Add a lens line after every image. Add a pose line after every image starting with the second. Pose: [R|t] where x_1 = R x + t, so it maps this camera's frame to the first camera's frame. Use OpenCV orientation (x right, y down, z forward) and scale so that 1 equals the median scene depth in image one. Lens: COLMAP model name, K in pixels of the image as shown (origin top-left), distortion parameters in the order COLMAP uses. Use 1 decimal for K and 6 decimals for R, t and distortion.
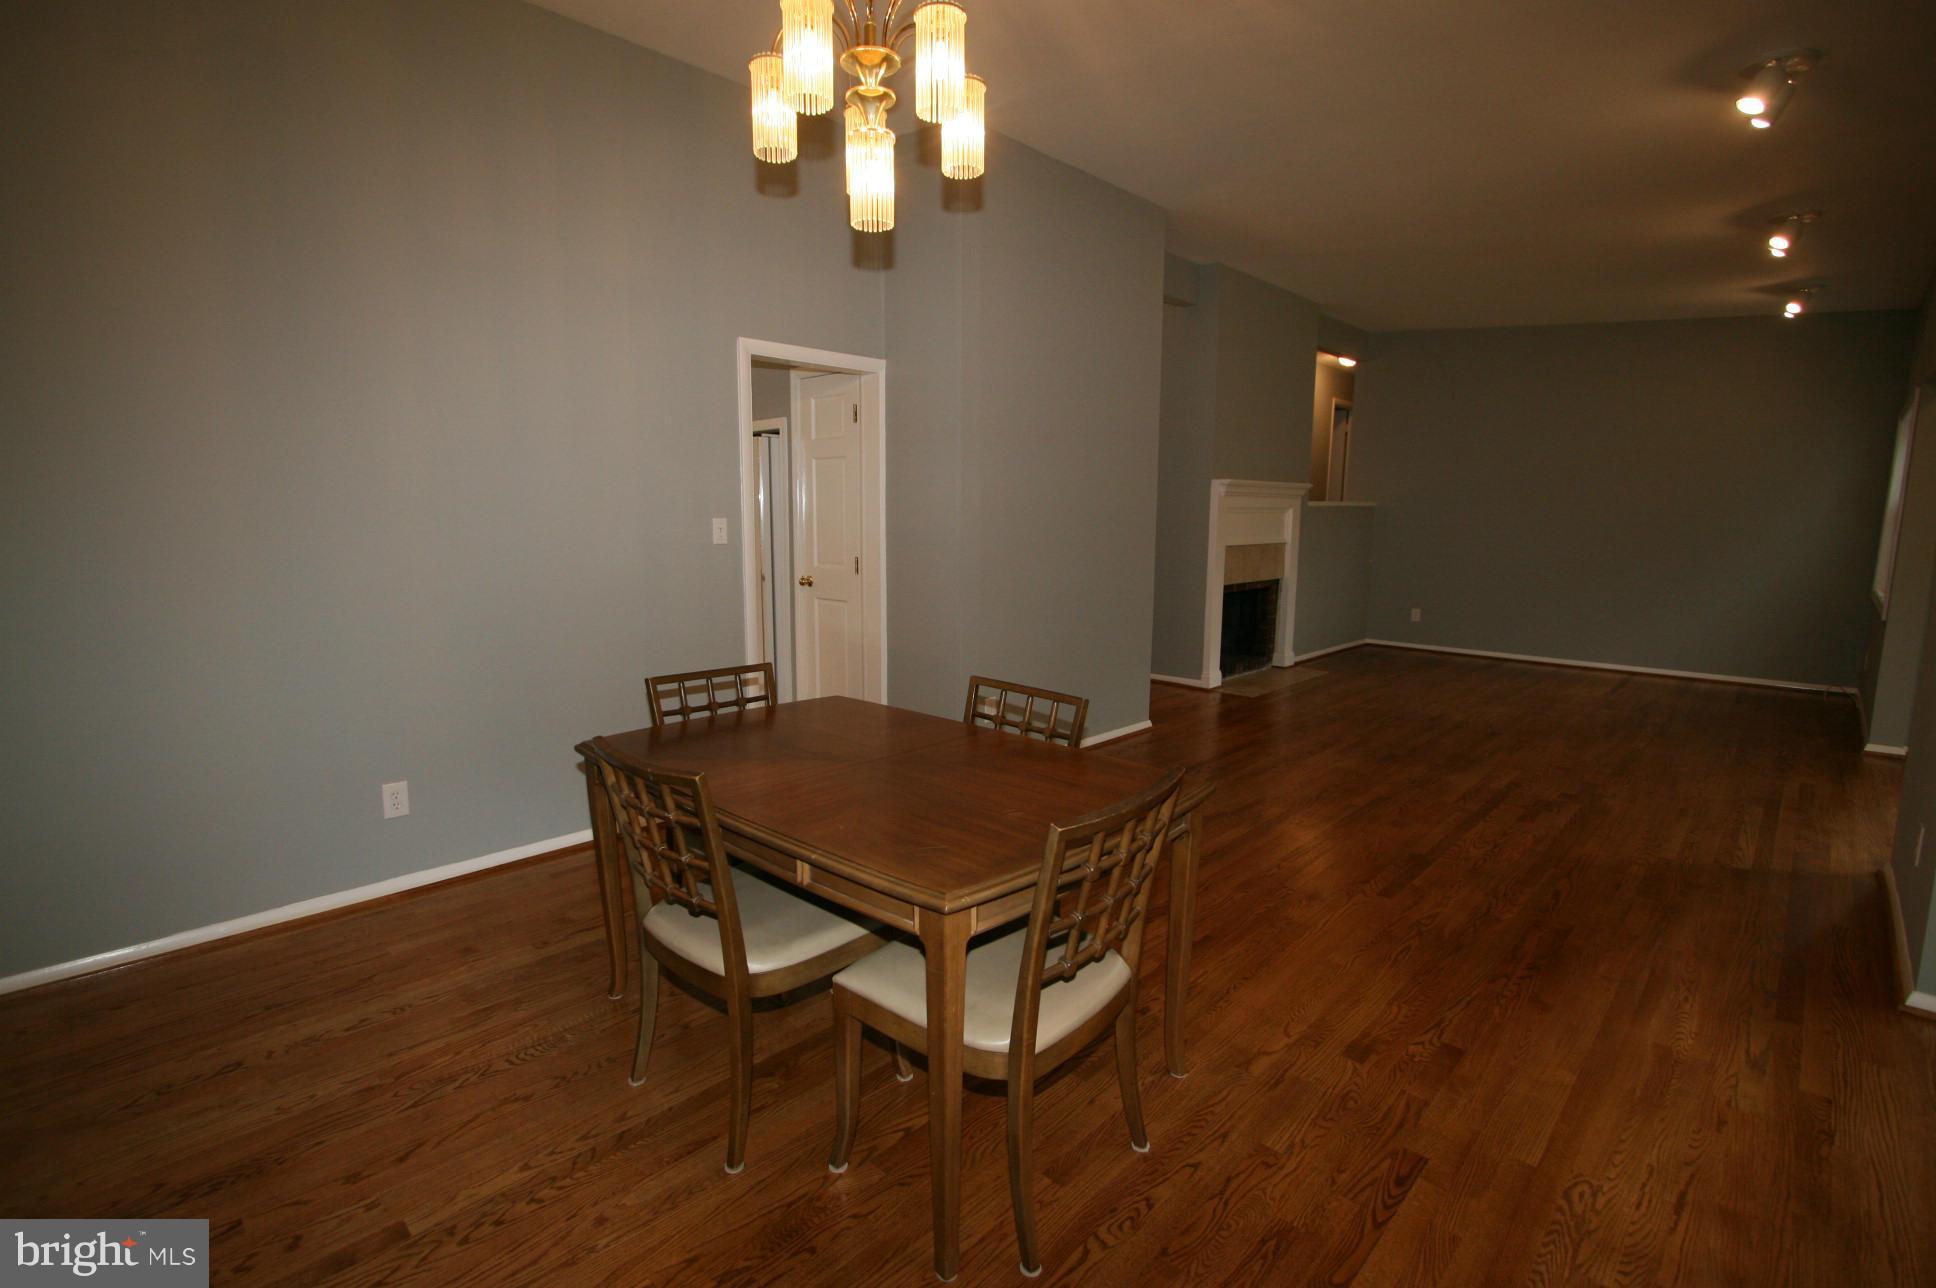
lens RADIAL K [[897.7, 0, 964.6], [0, 897.7, 641.8], [0, 0, 1]] dist [-0.011125, 0.001085]
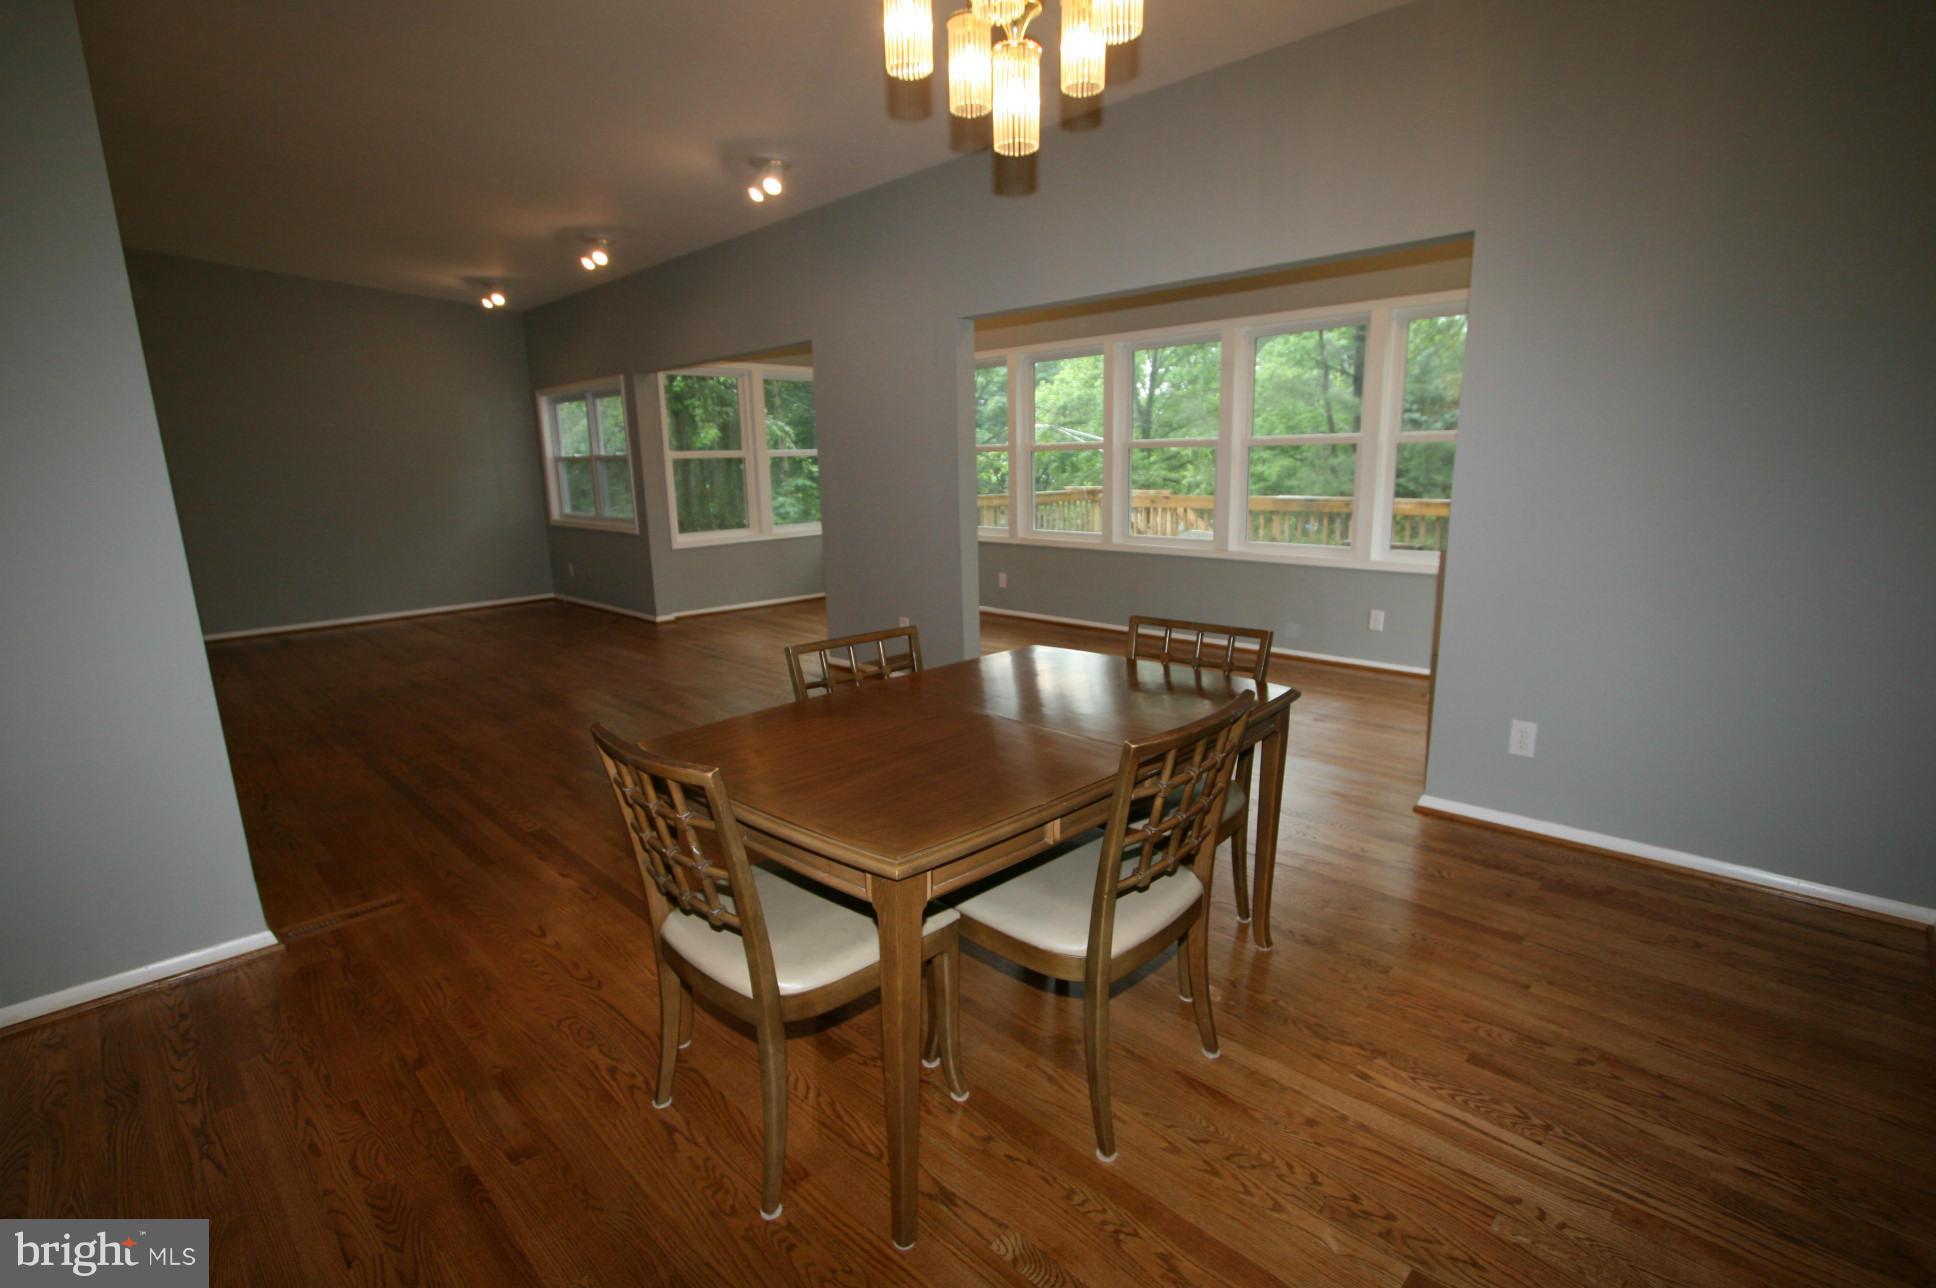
lens RADIAL K [[897.7, 0, 967.8], [0, 897.7, 642.9], [0, 0, 1]] dist [-0.011125, 0.001085]
pose [[0.017675, -0.205801, 0.978434, -0.338577], [0.165487, 0.965692, 0.200132, -0.044340], [-0.986054, 0.158381, 0.051126, 0.320382]]
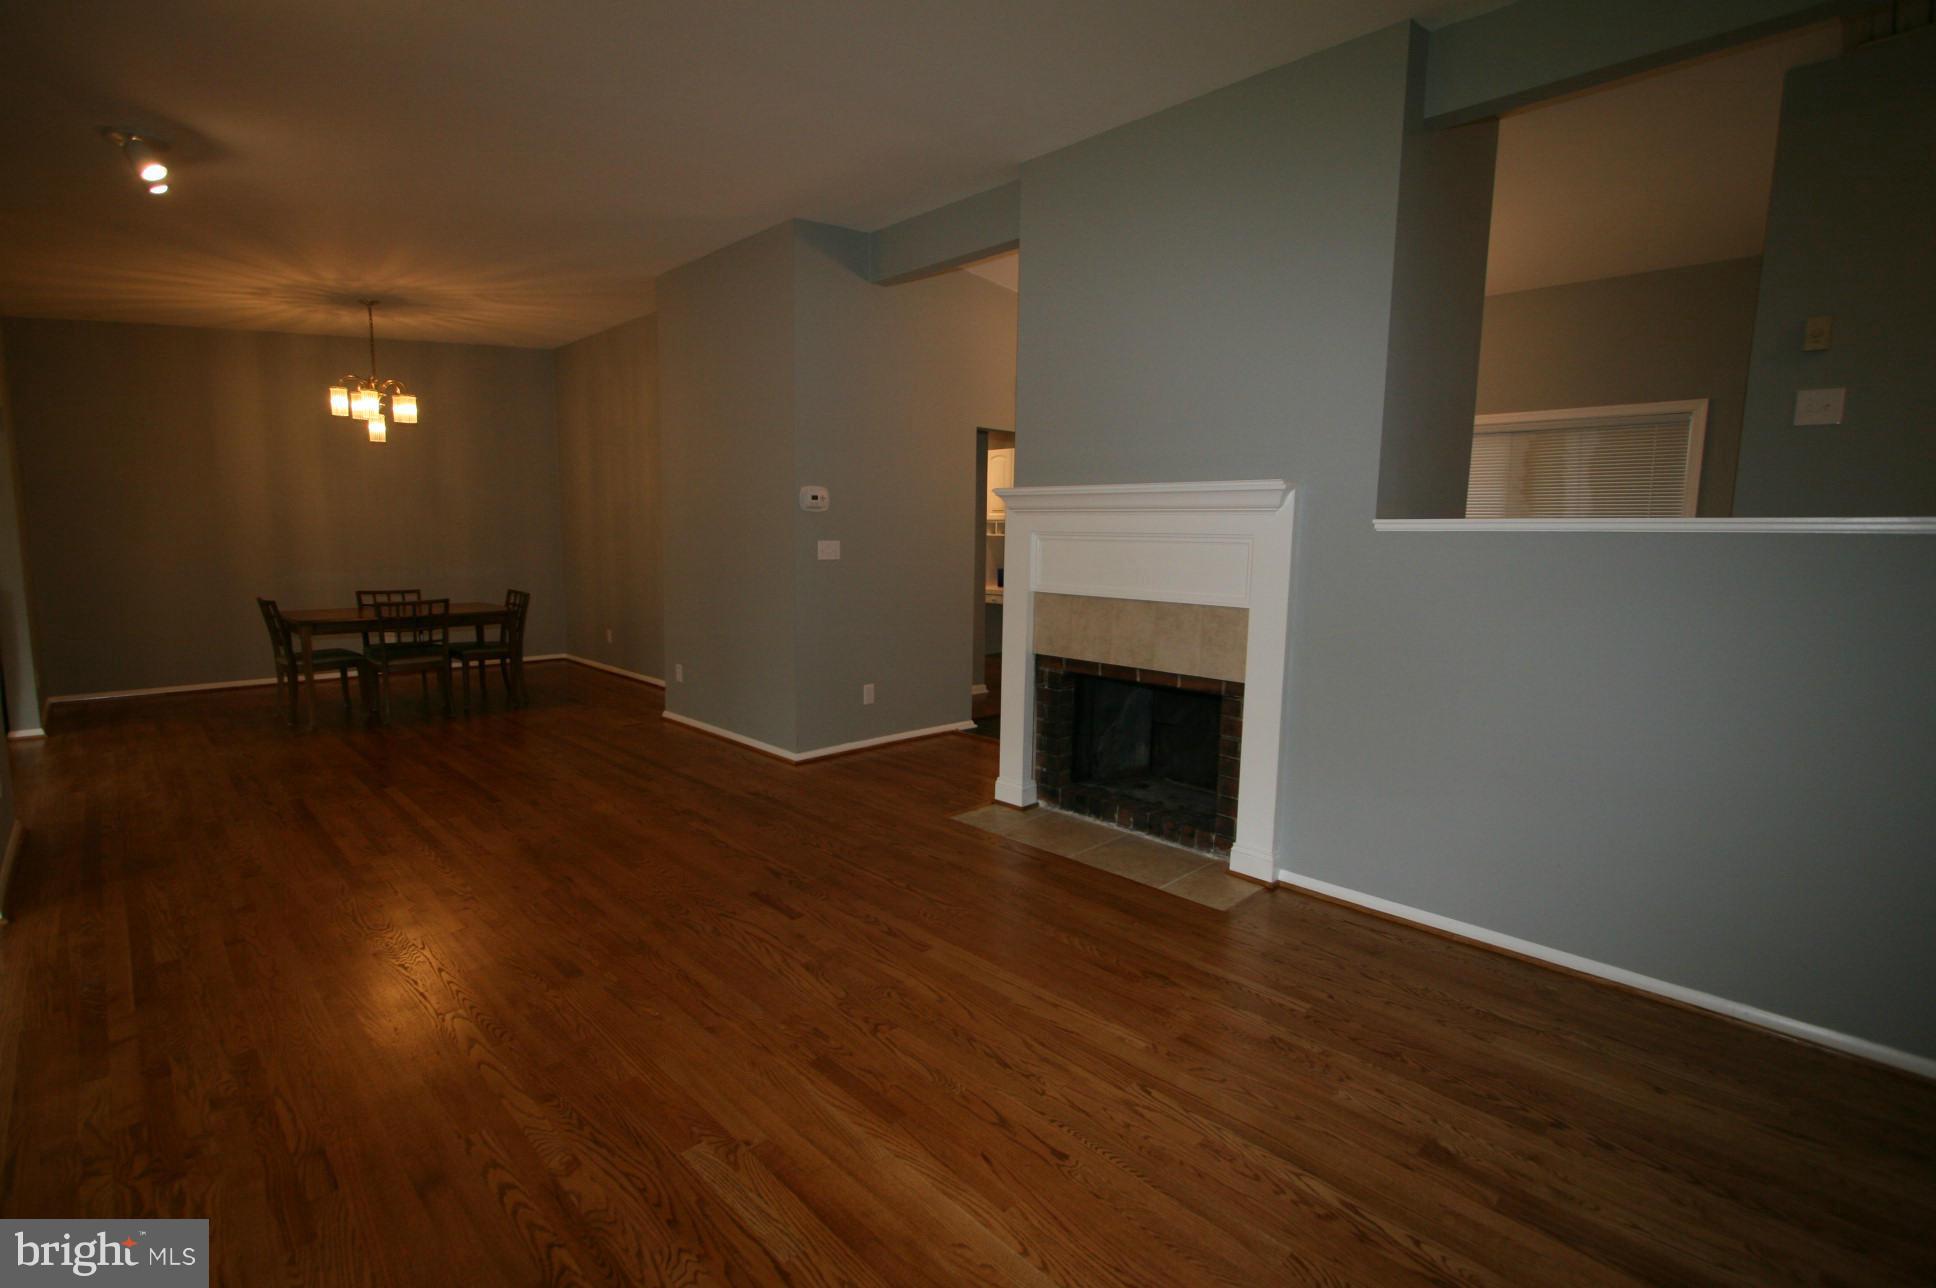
lens RADIAL K [[897.7, 0, 958.7], [0, 897.7, 649.1], [0, 0, 1]] dist [-0.011125, 0.001085]
pose [[-0.038878, 0.124551, -0.991451, 0.932077], [-0.159289, 0.978741, 0.129201, -0.141369], [0.986466, 0.162951, -0.018212, 0.969775]]
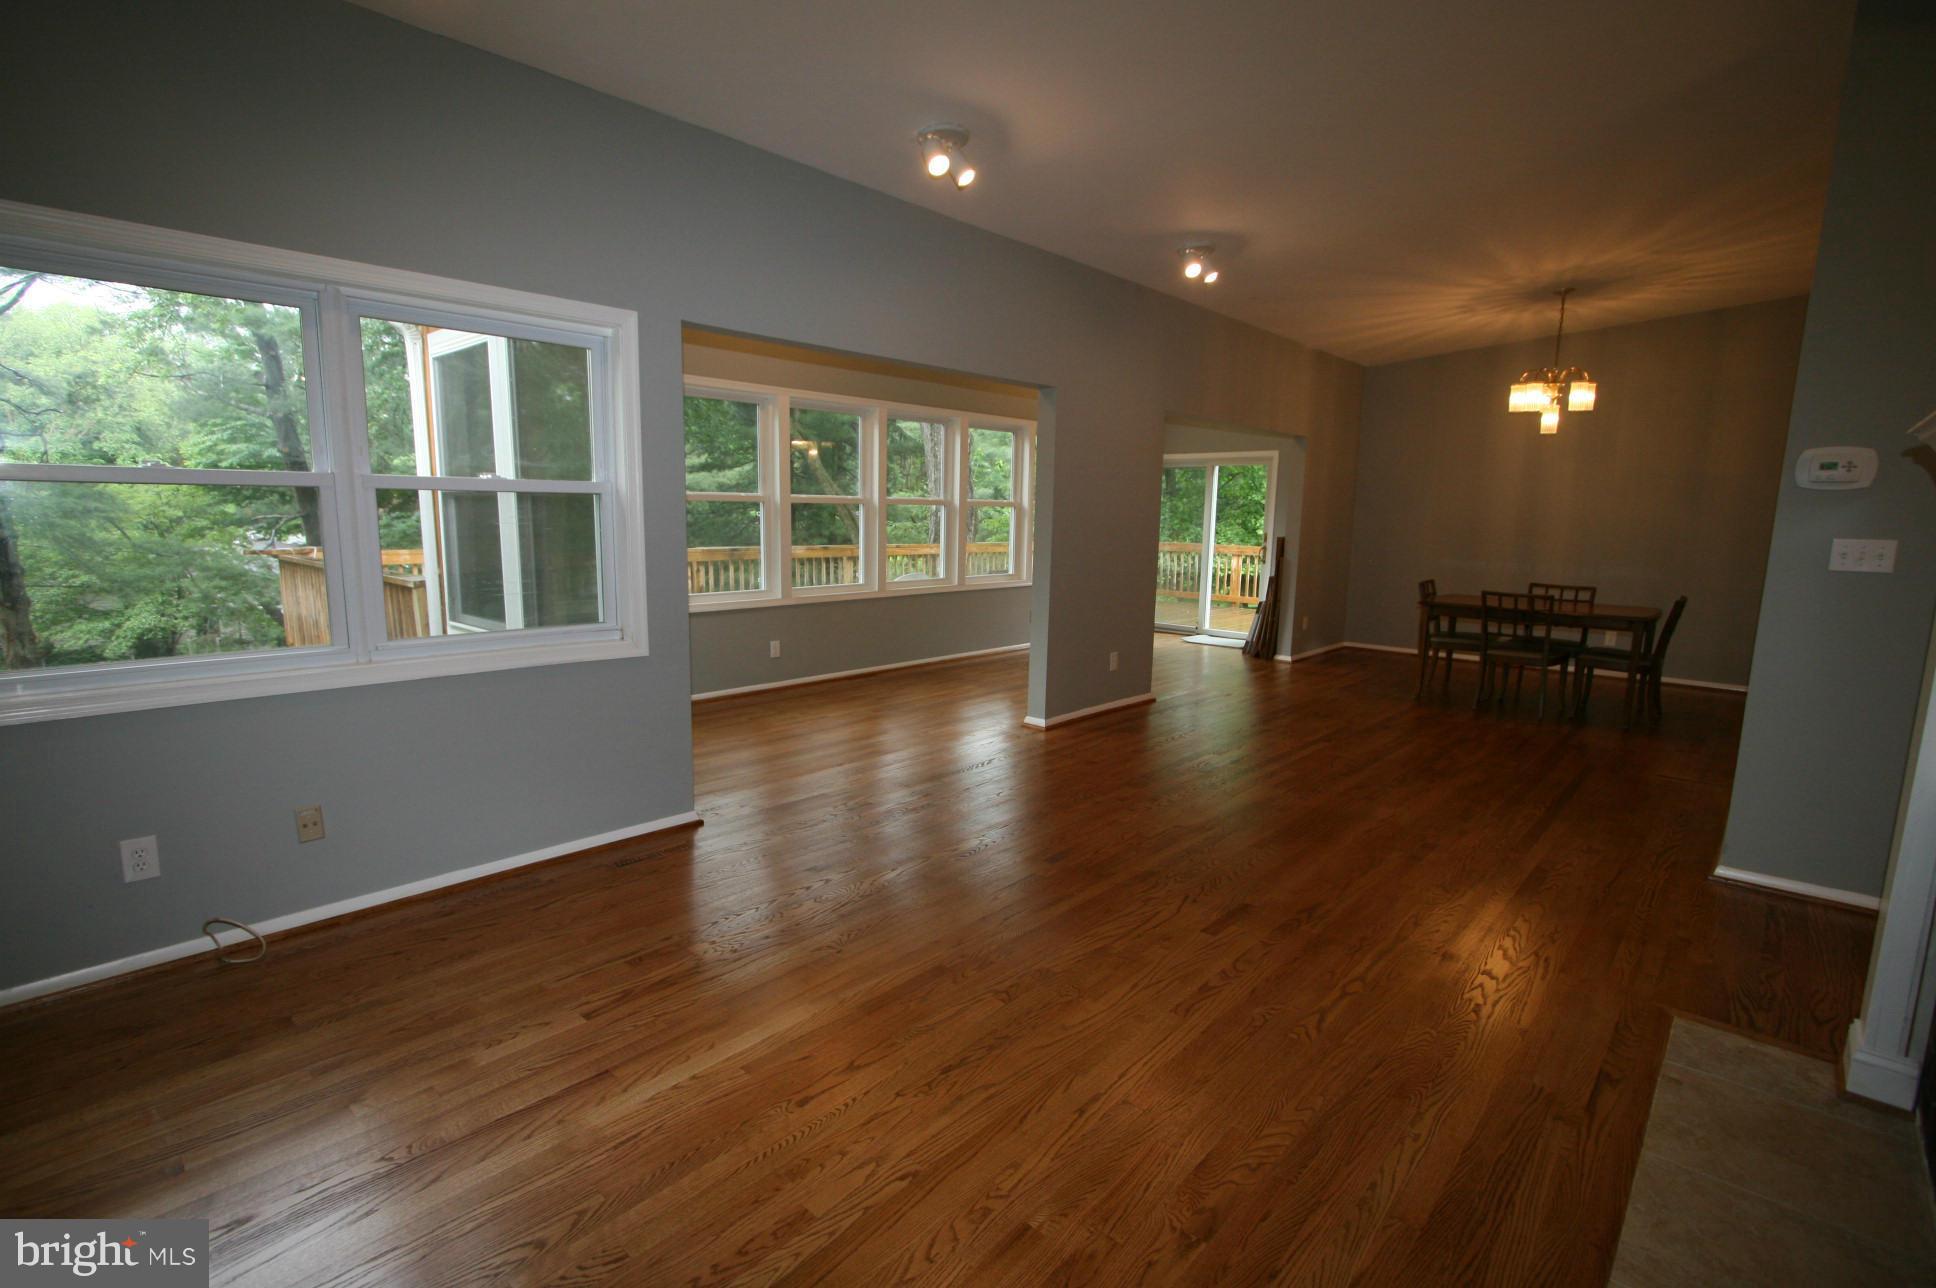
lens RADIAL K [[897.7, 0, 963.0], [0, 897.7, 651.3], [0, 0, 1]] dist [-0.011125, 0.001085]
pose [[-0.999654, -0.019065, -0.018150, 0.611389], [-0.023621, 0.953984, 0.298927, -0.184368], [0.011615, 0.299252, -0.954103, 1.271612]]
